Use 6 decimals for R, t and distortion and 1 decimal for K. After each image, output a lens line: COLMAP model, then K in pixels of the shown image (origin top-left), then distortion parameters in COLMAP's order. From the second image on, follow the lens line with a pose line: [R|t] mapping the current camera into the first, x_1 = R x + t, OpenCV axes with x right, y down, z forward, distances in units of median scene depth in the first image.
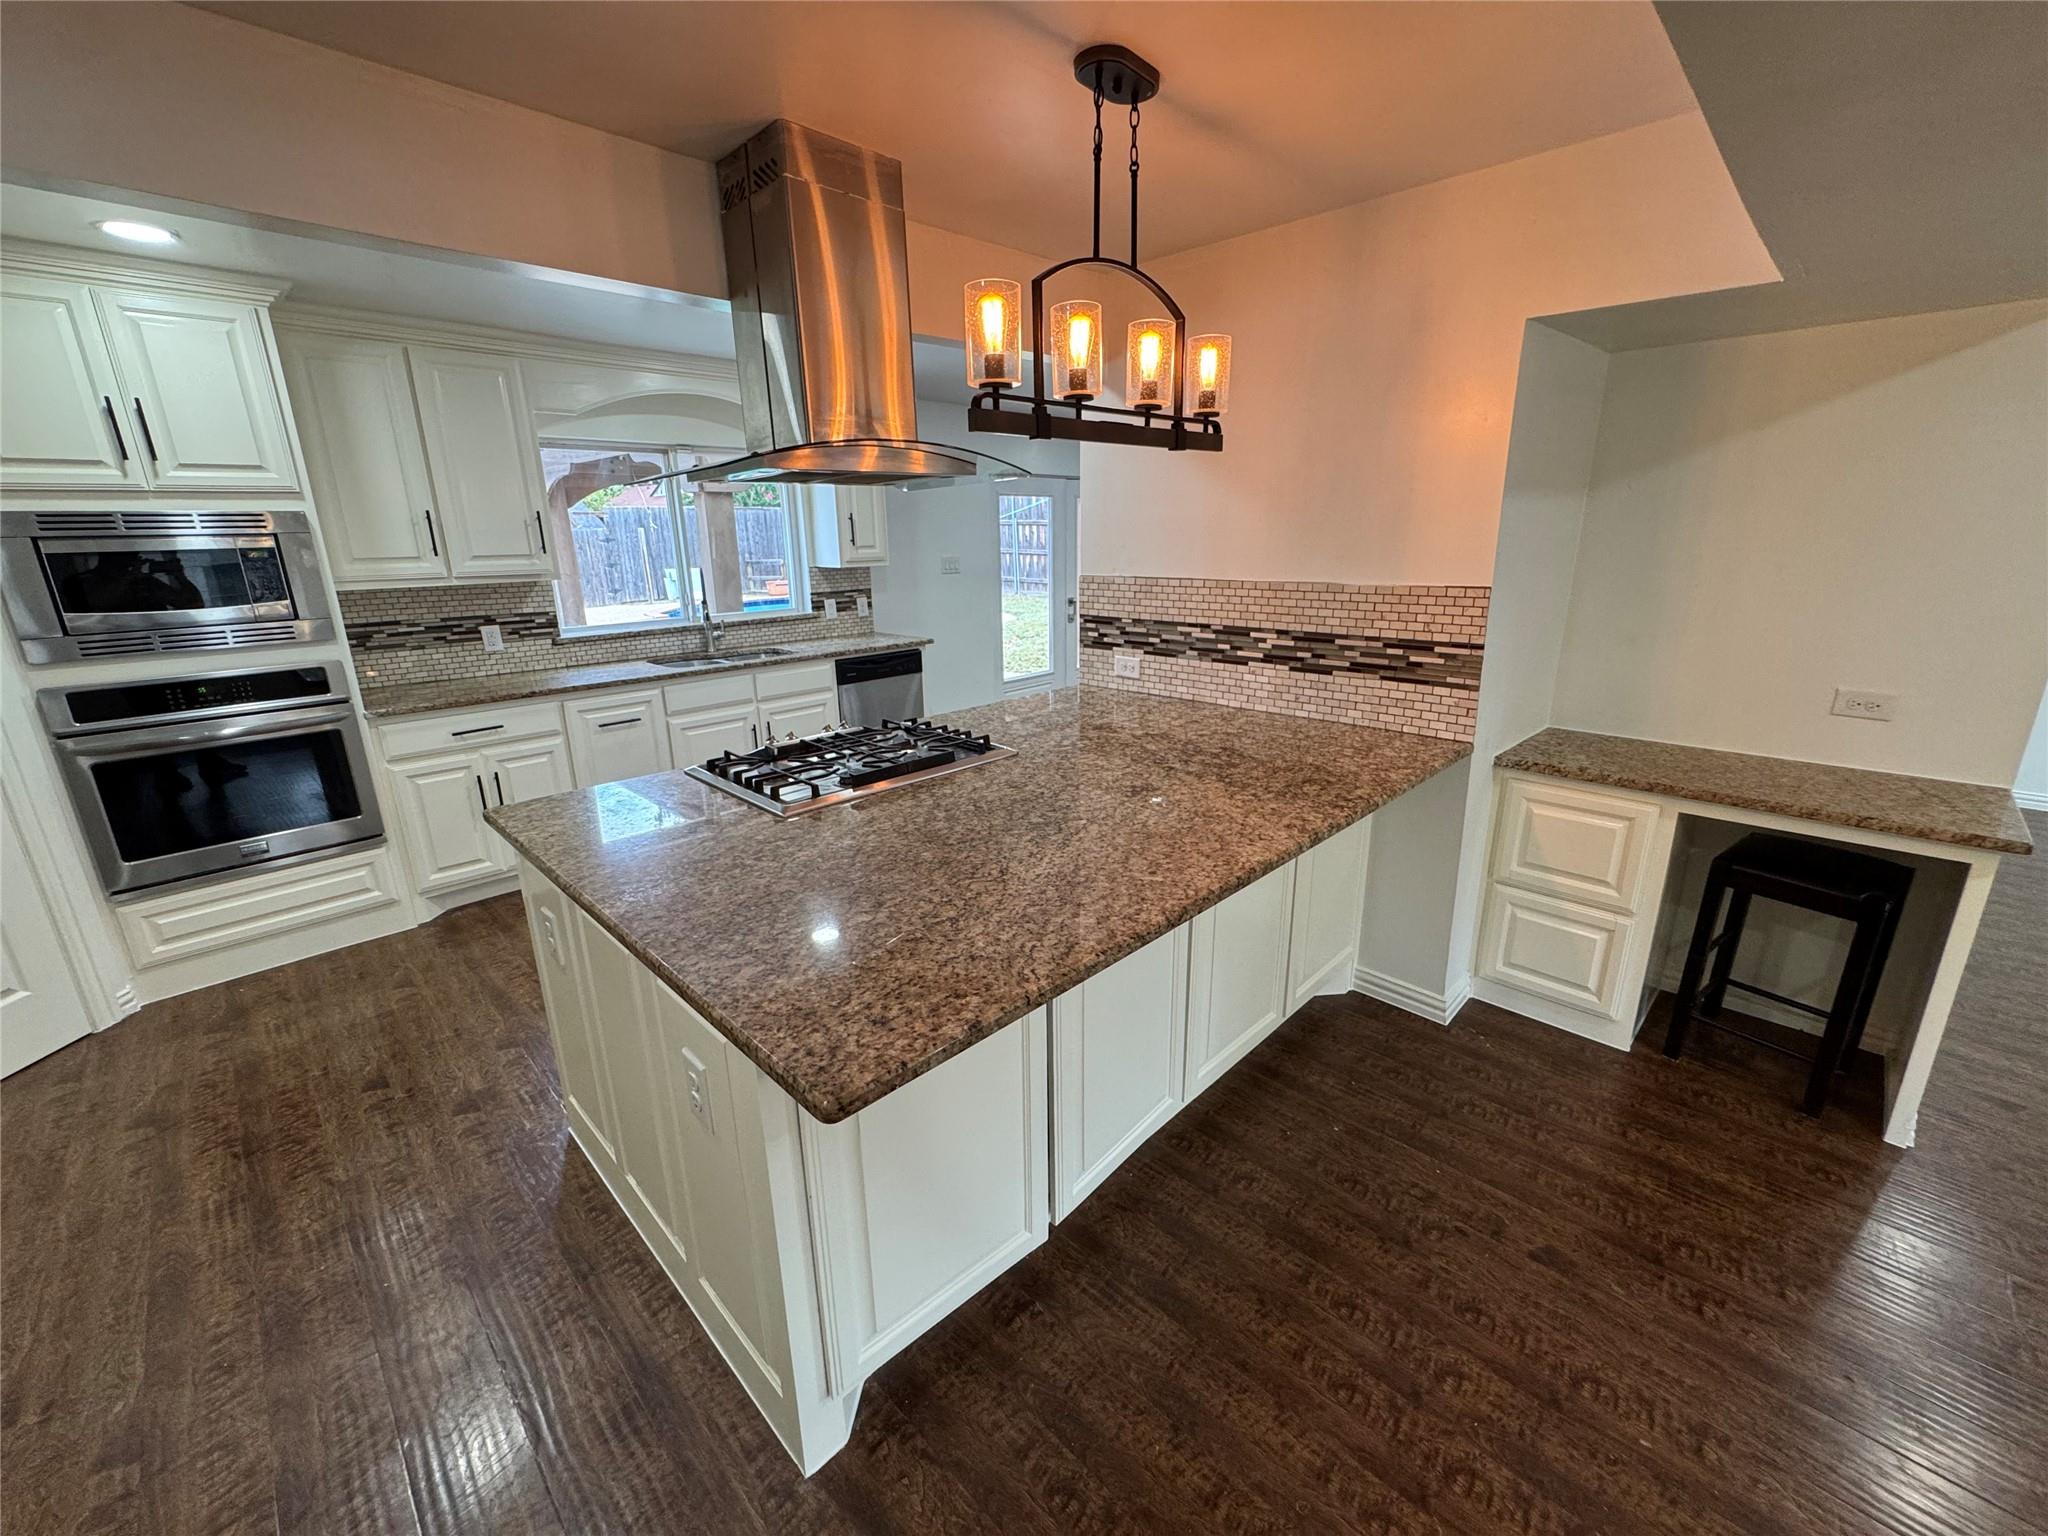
lens RADIAL K [[820.7, 0, 1025.4], [0, 820.7, 762.0], [0, 0, 1]] dist [-0.001138, -0.000051]
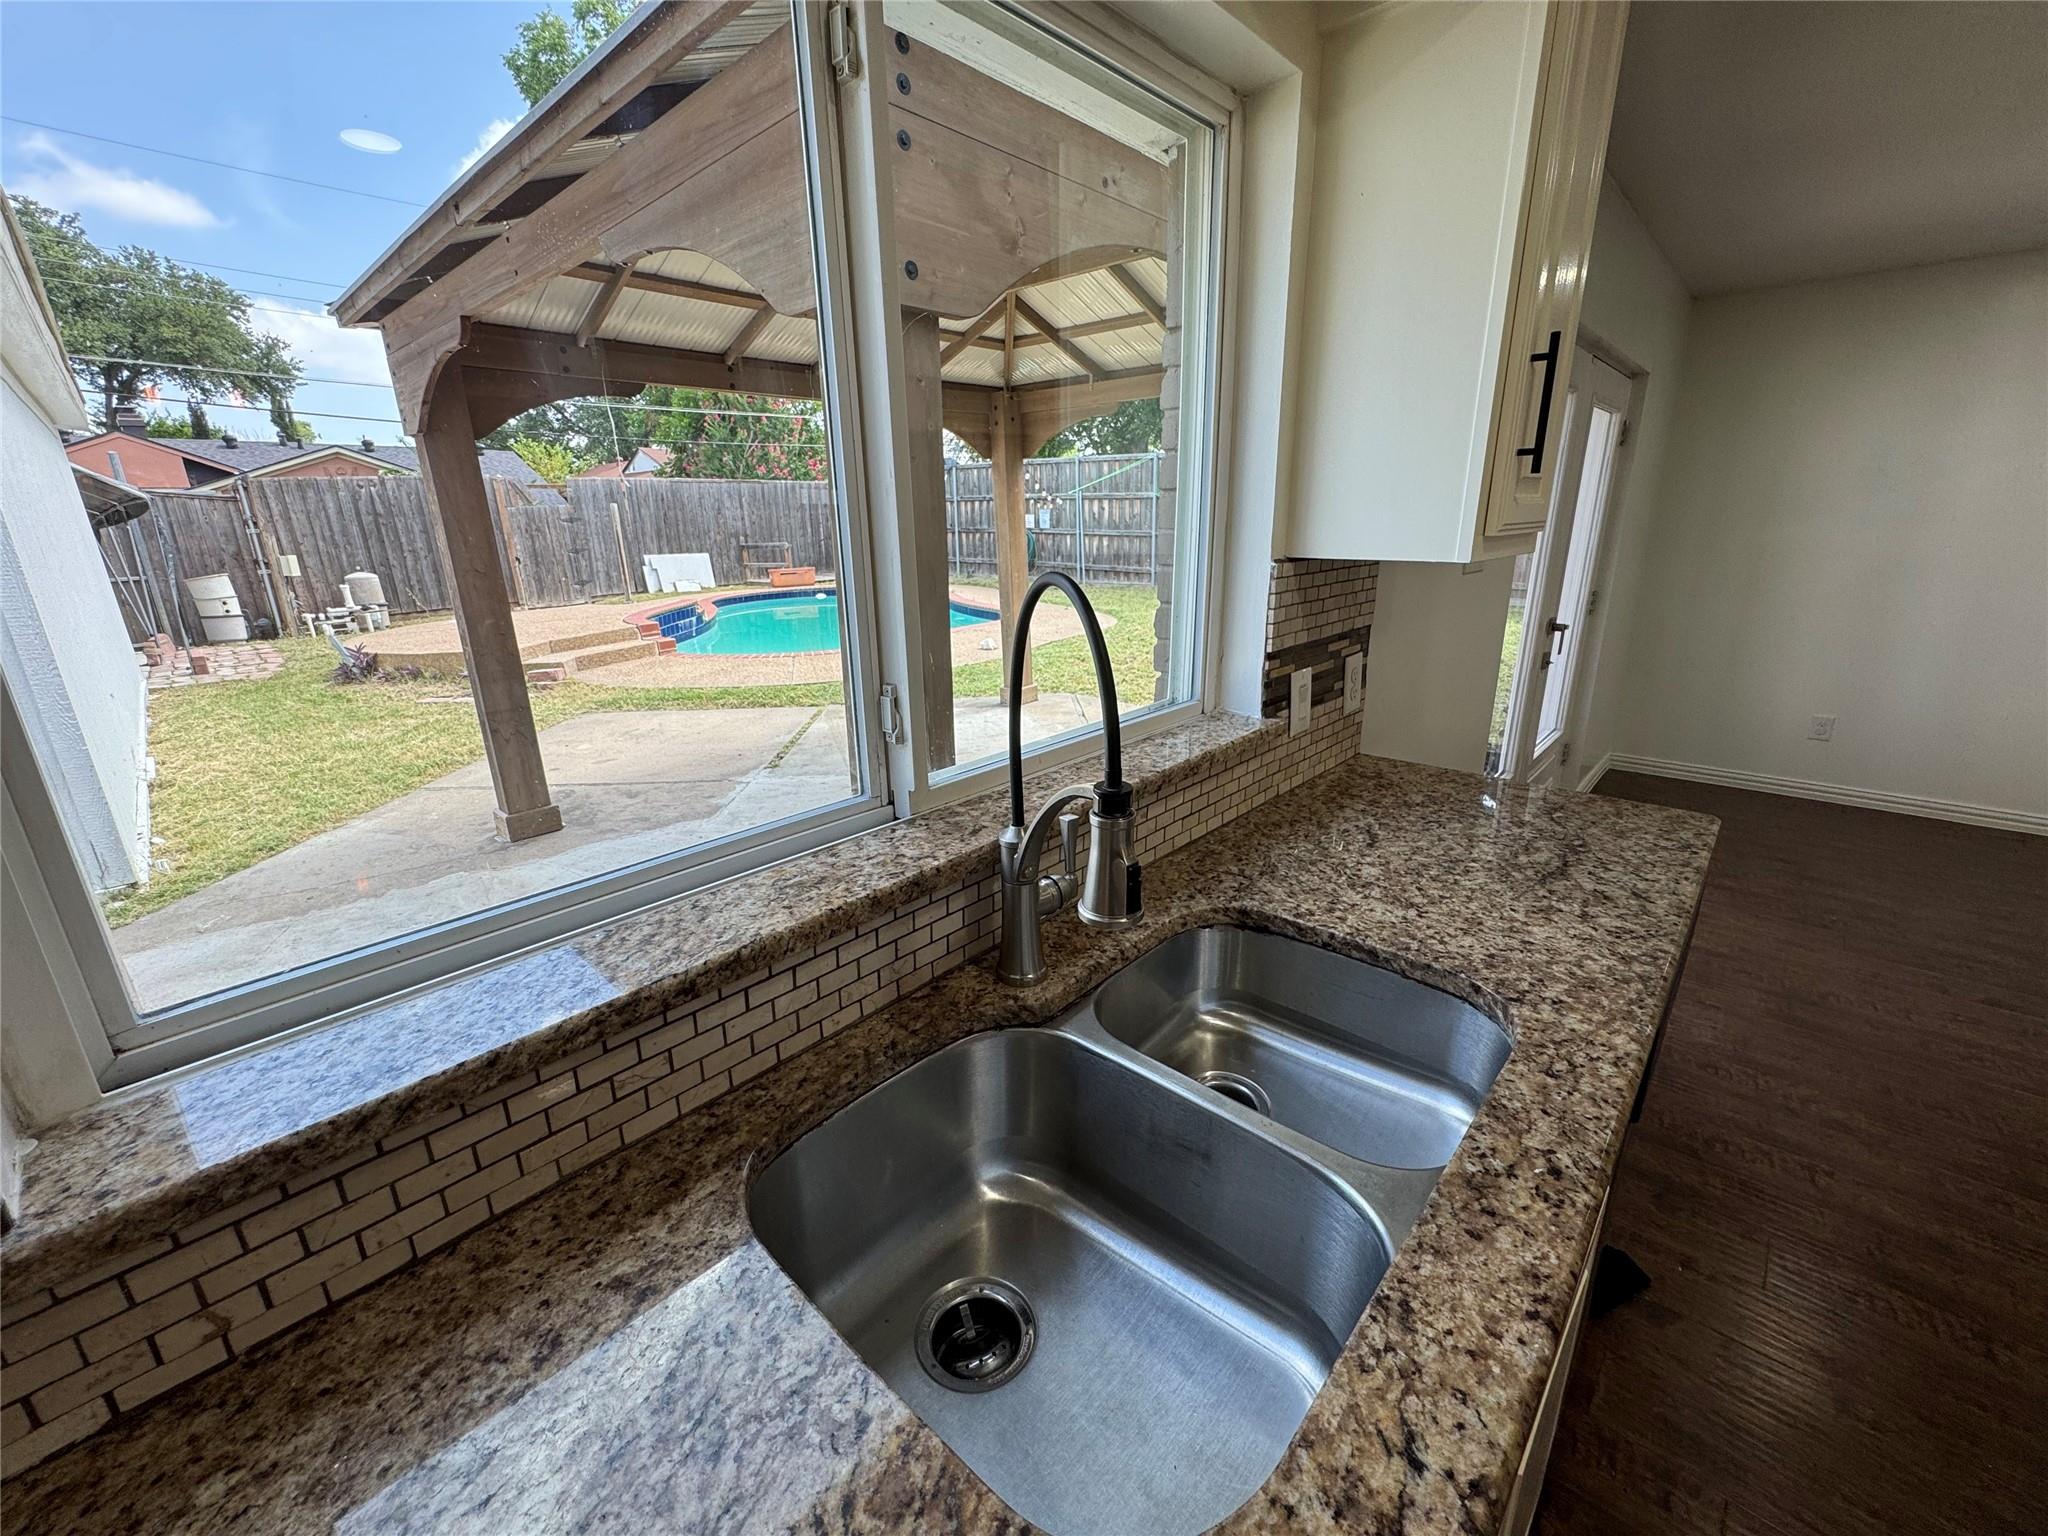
lens RADIAL K [[820.7, 0, 1028.9], [0, 820.7, 749.7], [0, 0, 1]] dist [-0.001138, -0.000051]
pose [[0.999257, -0.025206, 0.029174, -0.646746], [0.024865, 0.999619, 0.011996, -0.324268], [-0.029465, -0.011262, 0.999502, 1.292535]]
